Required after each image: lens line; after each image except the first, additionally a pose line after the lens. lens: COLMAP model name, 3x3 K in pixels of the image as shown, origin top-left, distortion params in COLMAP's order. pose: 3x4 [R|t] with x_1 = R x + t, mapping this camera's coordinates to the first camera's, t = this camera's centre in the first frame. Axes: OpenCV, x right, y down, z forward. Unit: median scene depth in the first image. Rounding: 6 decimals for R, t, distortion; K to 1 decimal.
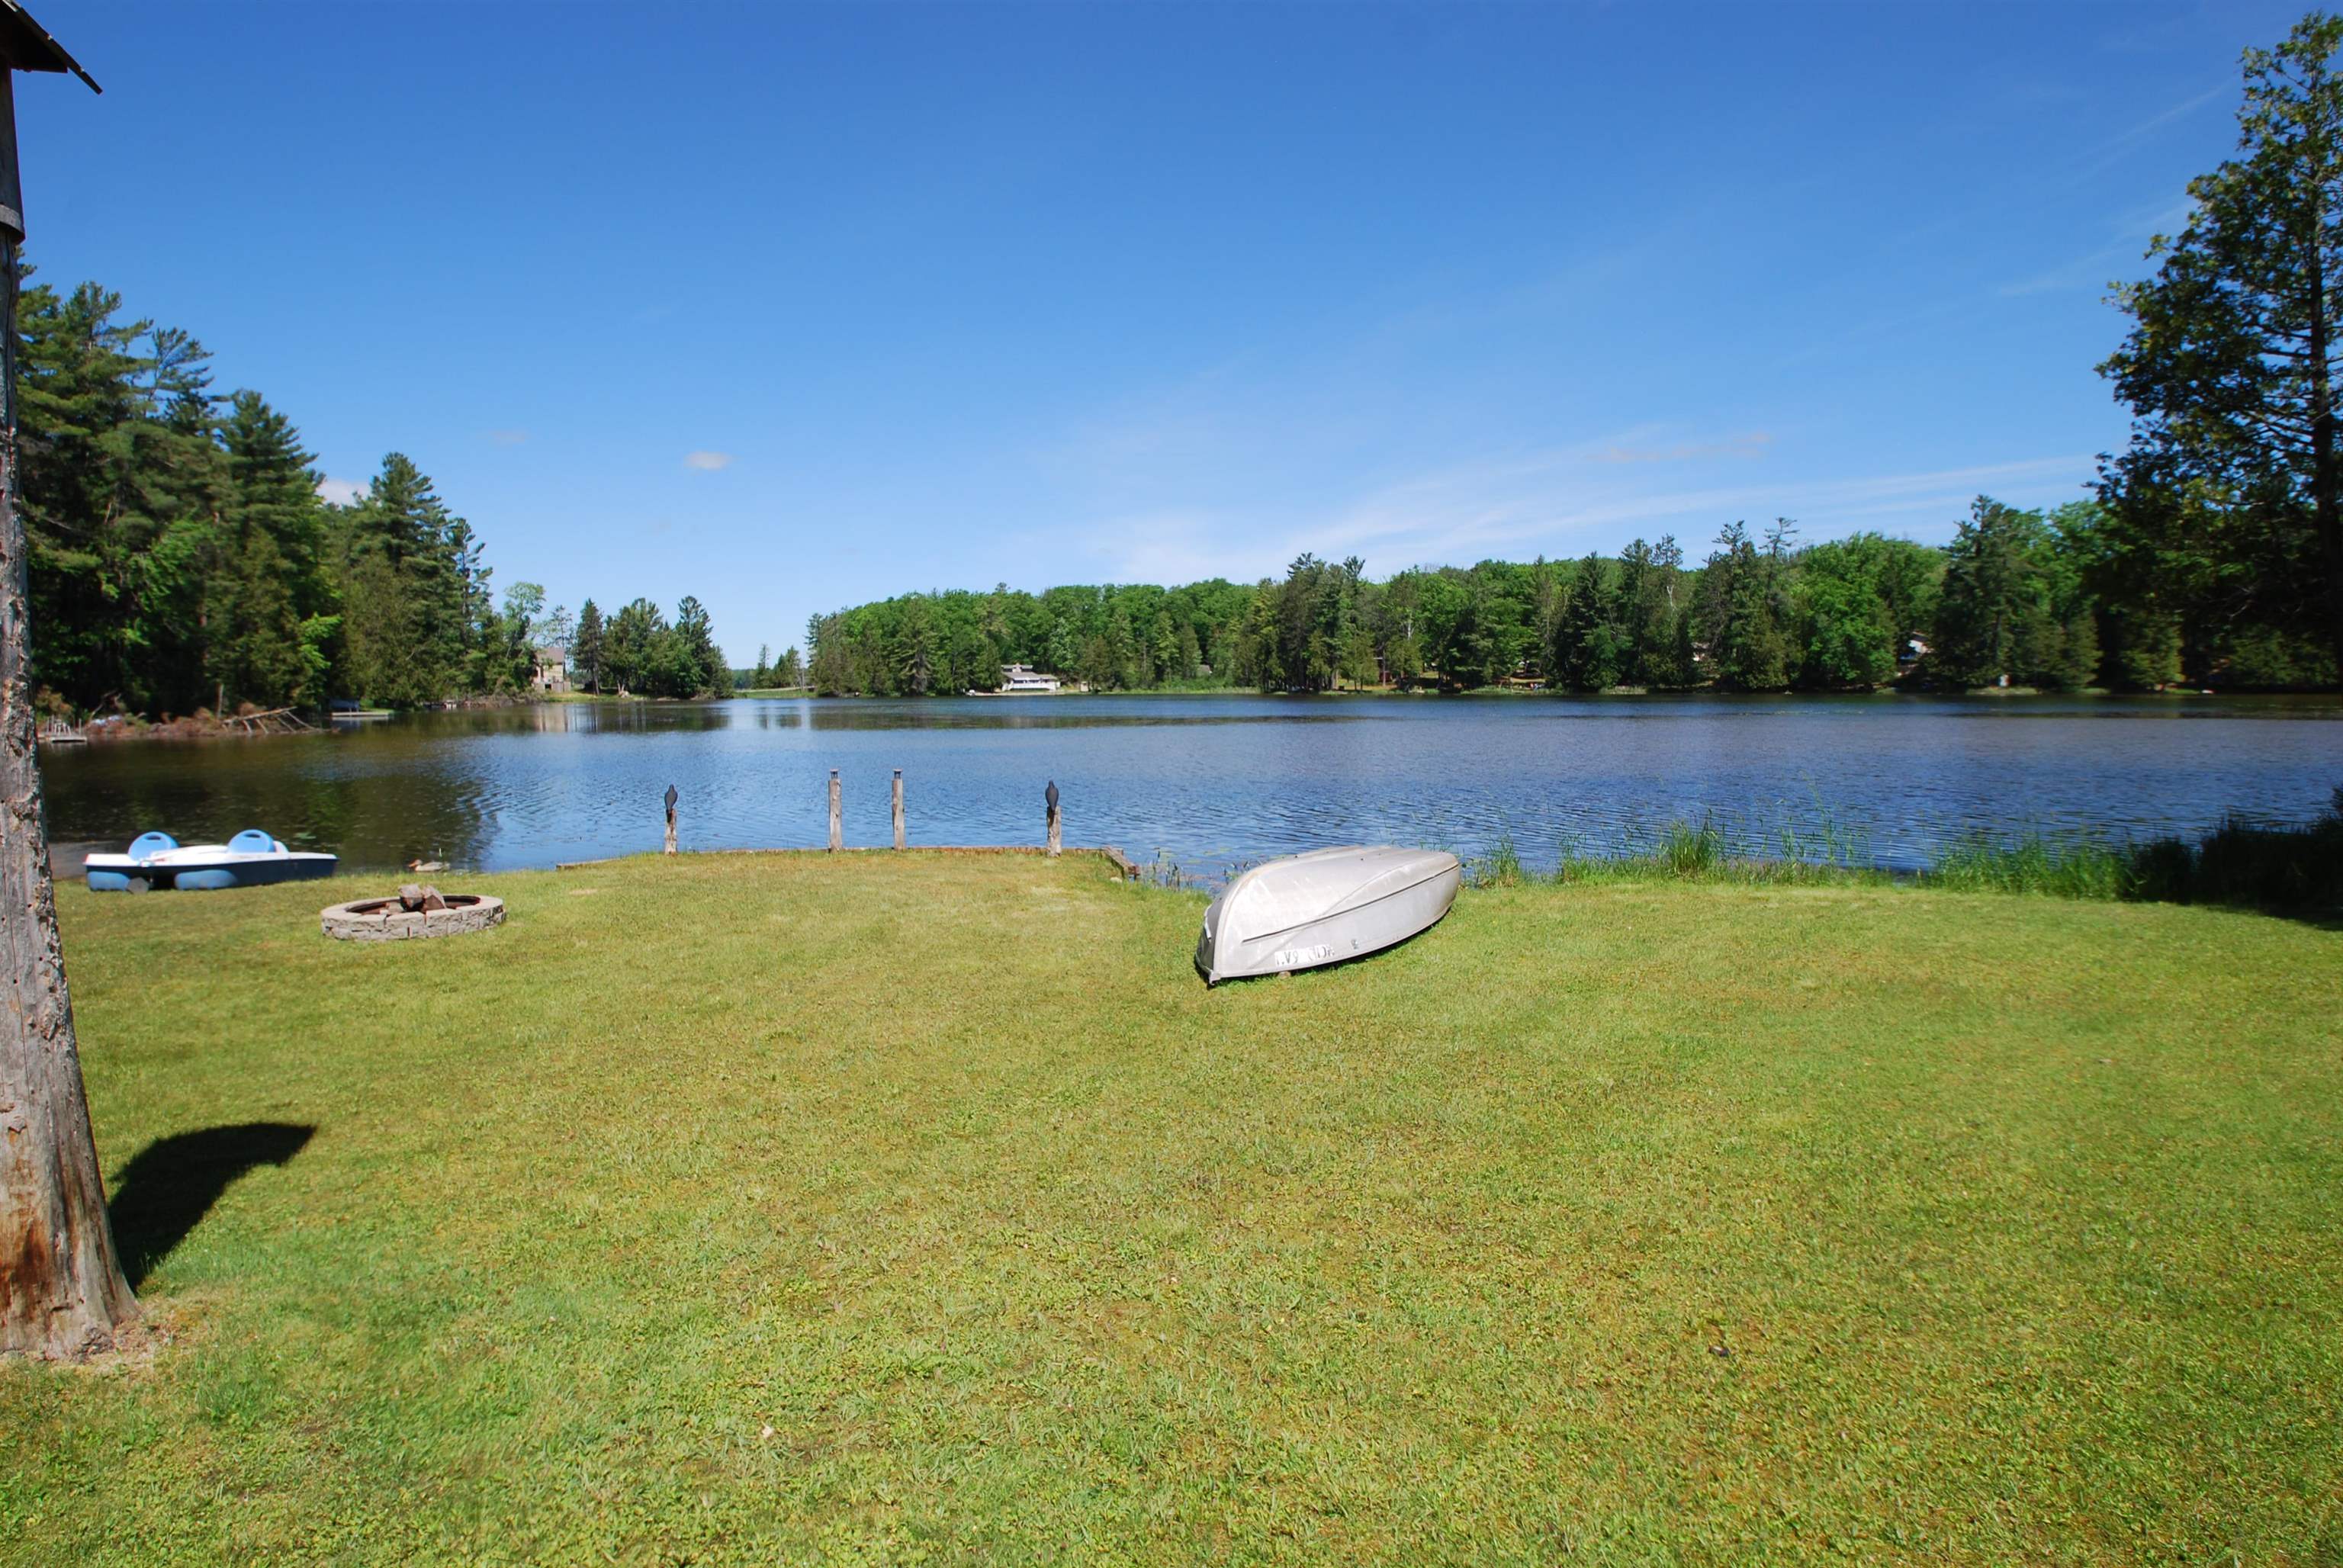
lens RADIAL K [[1304.5, 0, 1175.3], [0, 1304.5, 783.4], [0, 0, 1]] dist [-0.016221, 0.004607]
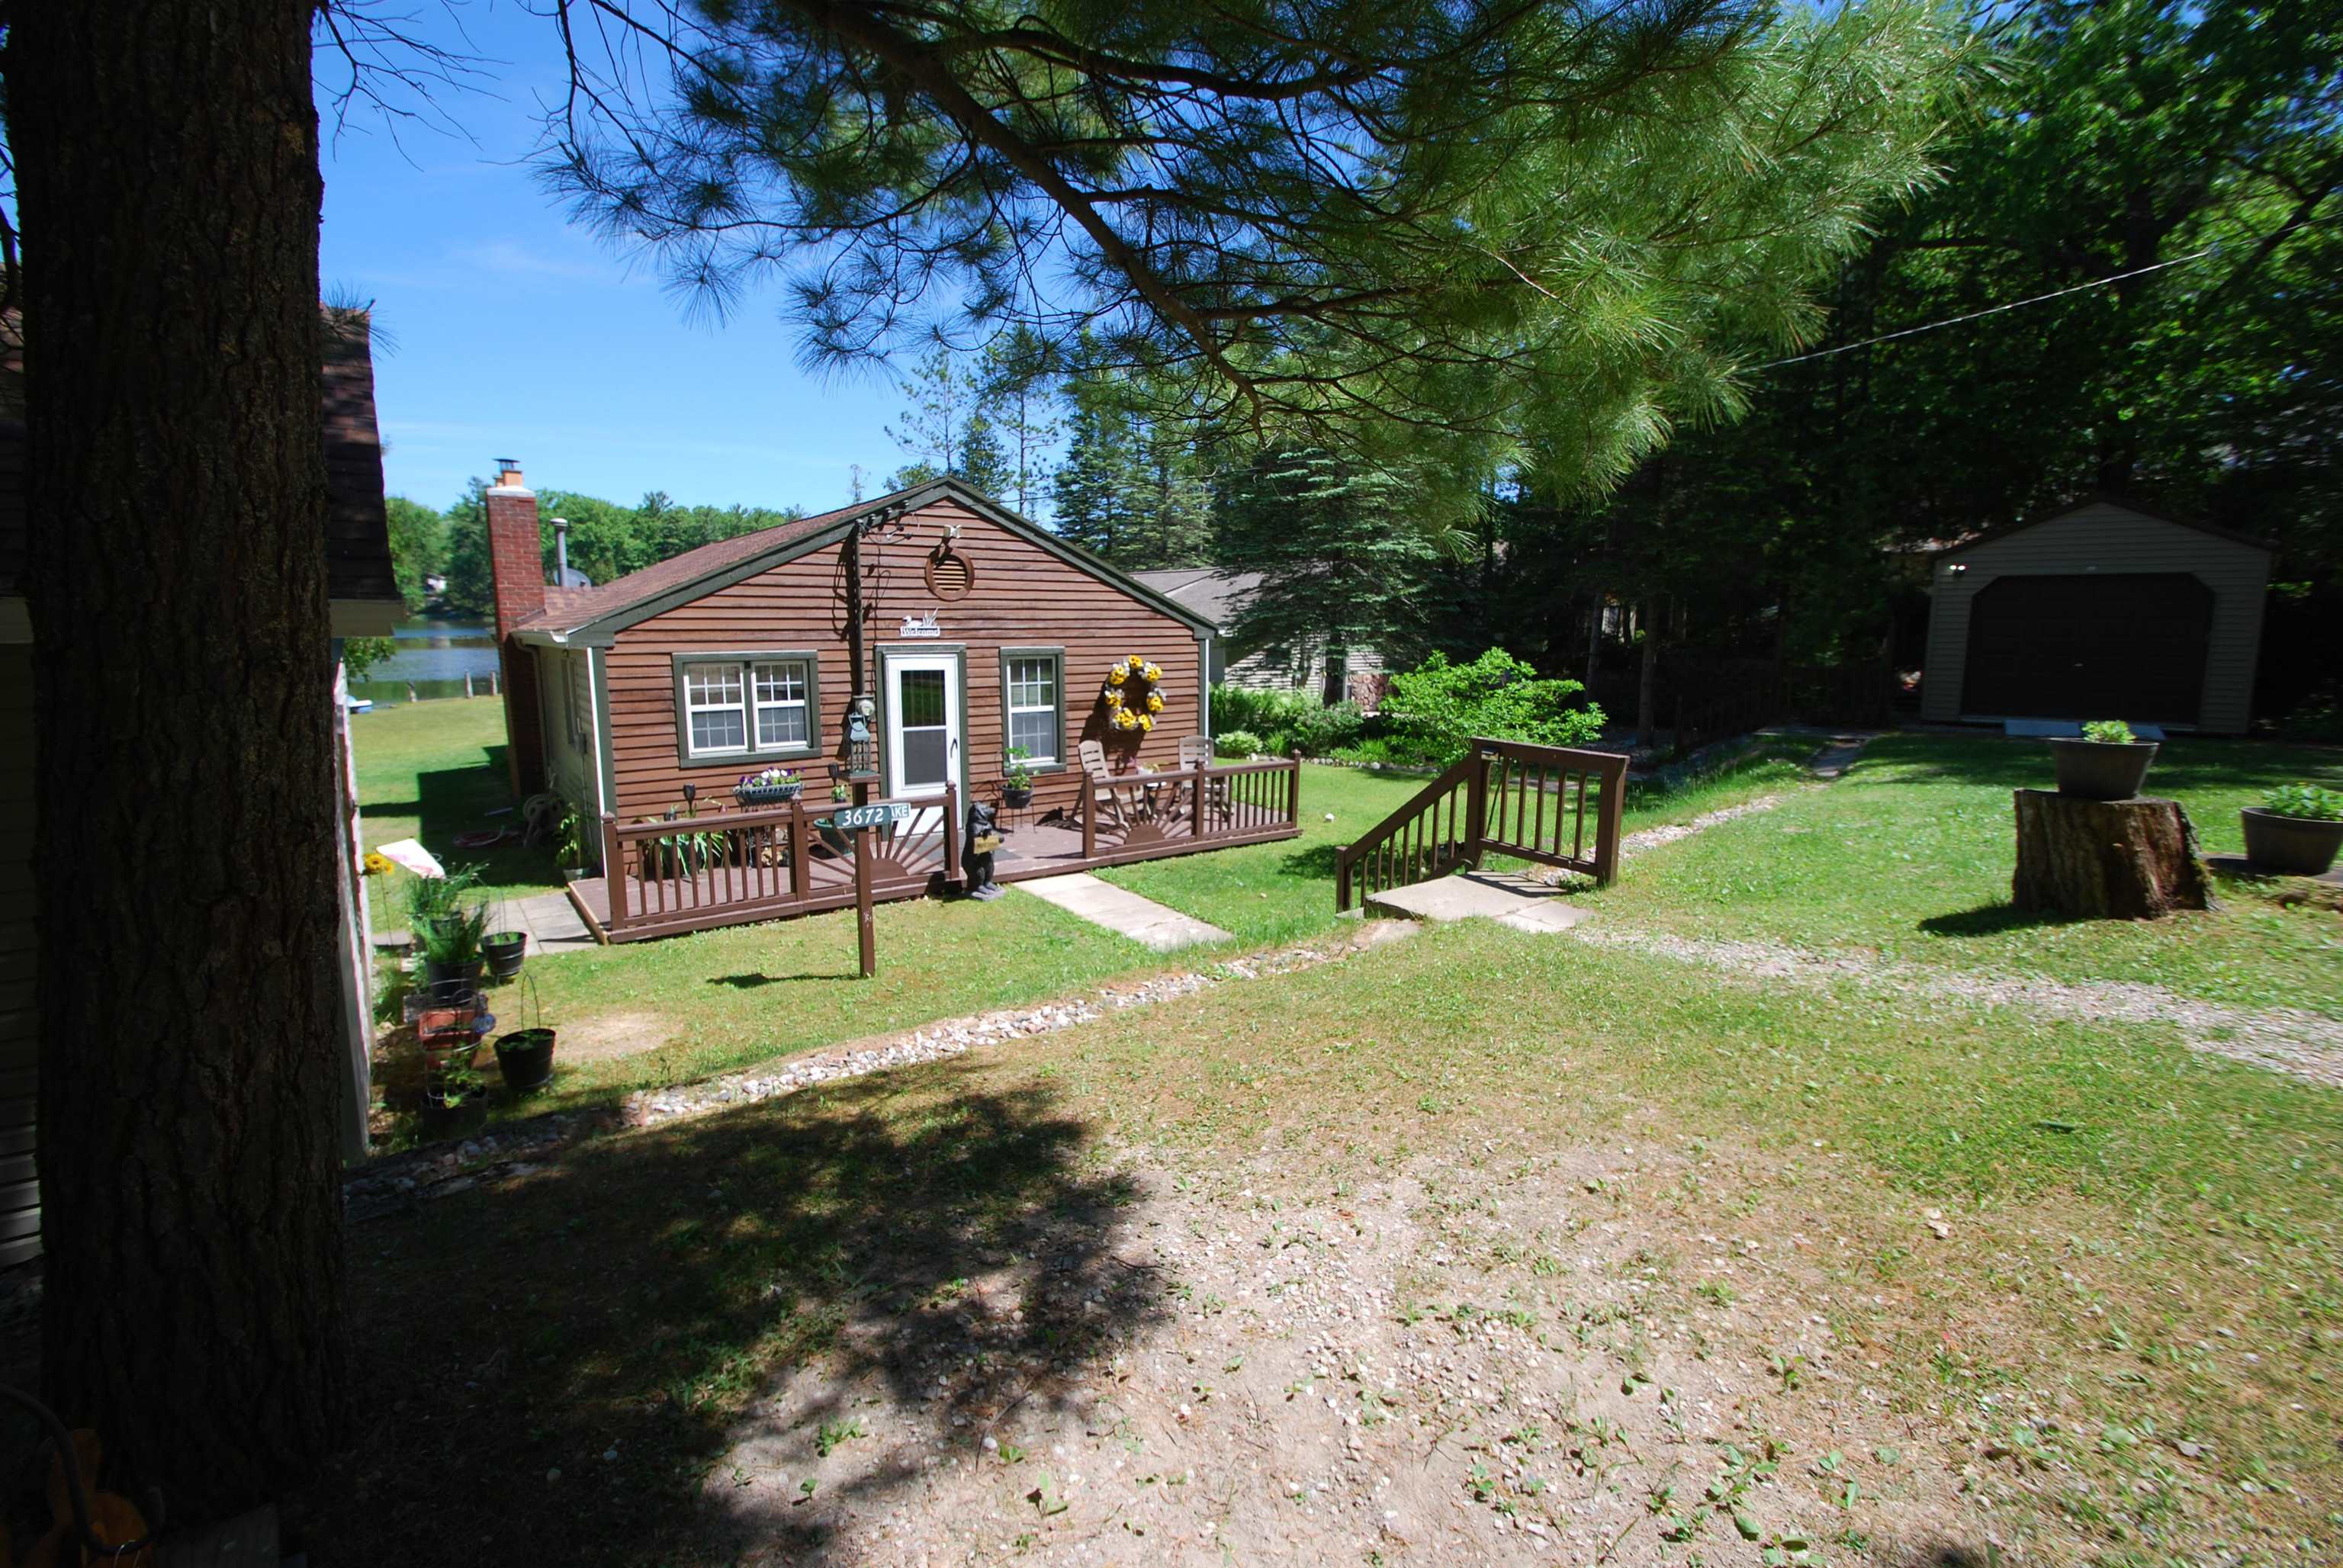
lens RADIAL K [[1024.5, 0, 1163.5], [0, 1024.5, 773.4], [0, 0, 1]] dist [0.008053, -0.011857]
pose [[0.386237, -0.129475, 0.913267, -0.111106], [0.055690, 0.991566, 0.117023, 0.005055], [-0.920717, 0.005661, 0.390190, -0.086886]]
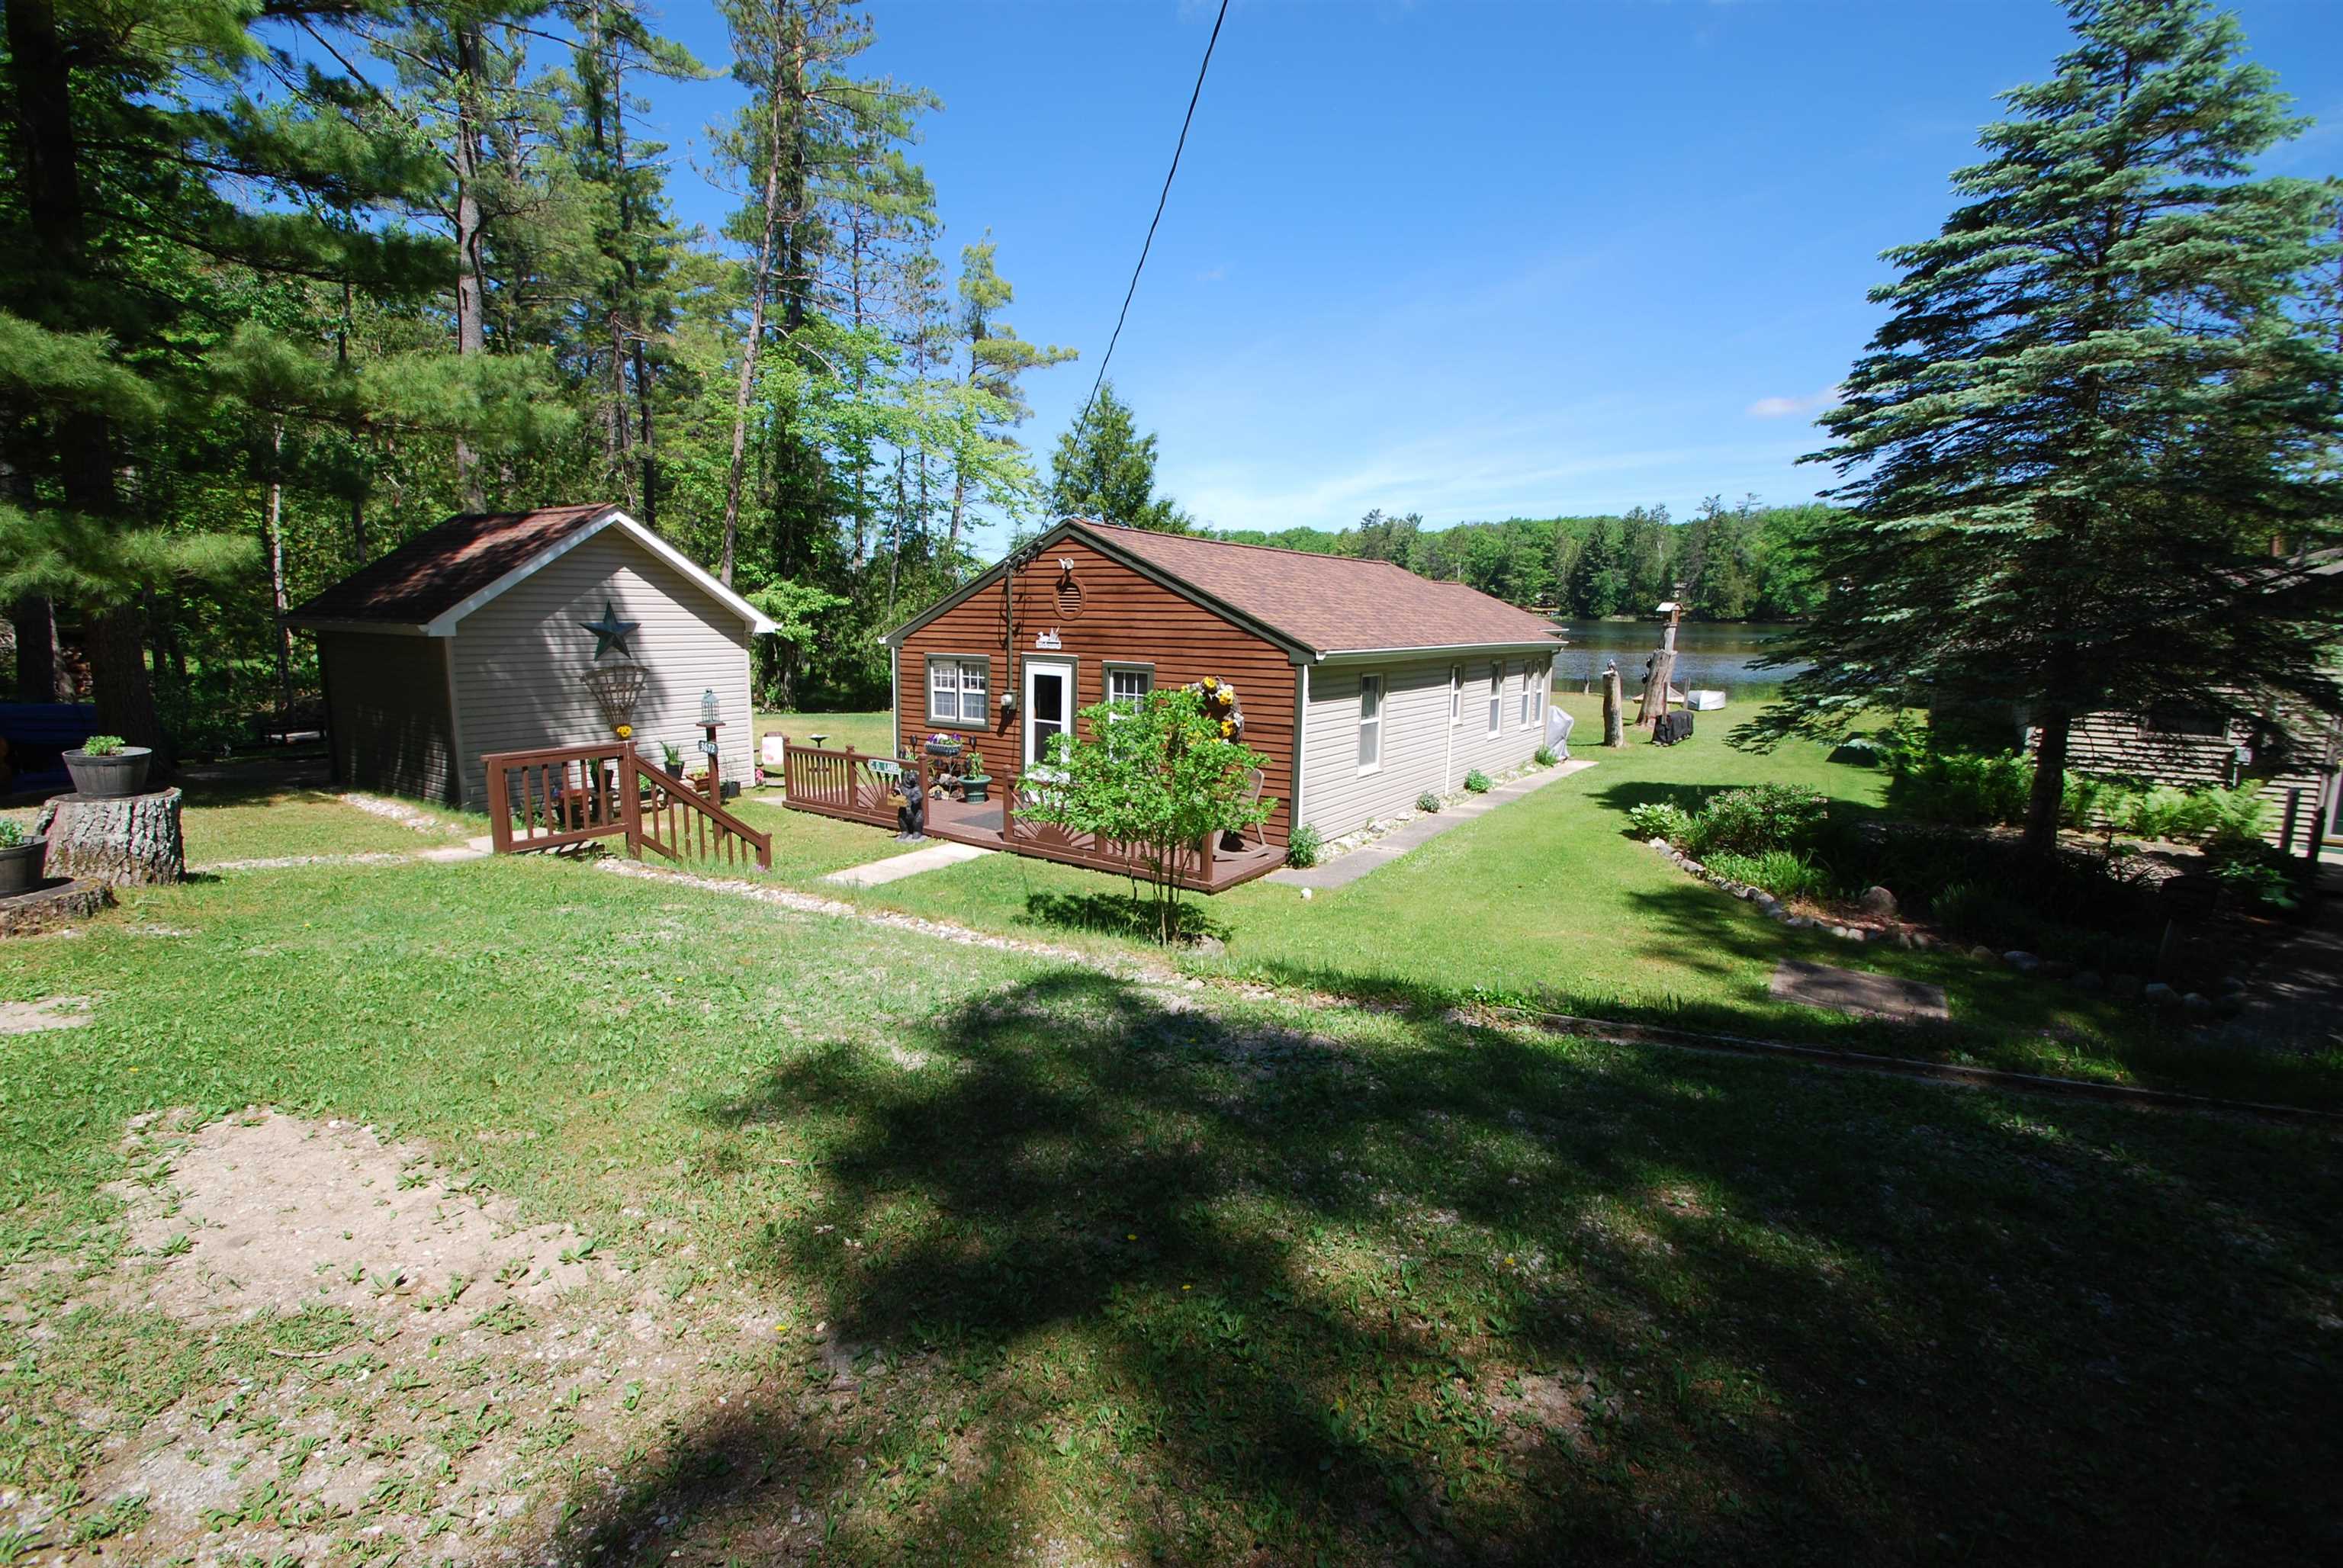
lens RADIAL K [[1024.5, 0, 1157.9], [0, 1024.5, 783.0], [0, 0, 1]] dist [0.008053, -0.011857]
pose [[0.997288, 0.030989, -0.066755, -0.059804], [-0.024286, 0.994793, 0.098982, 0.005440], [0.069475, -0.097092, 0.992848, -0.118047]]
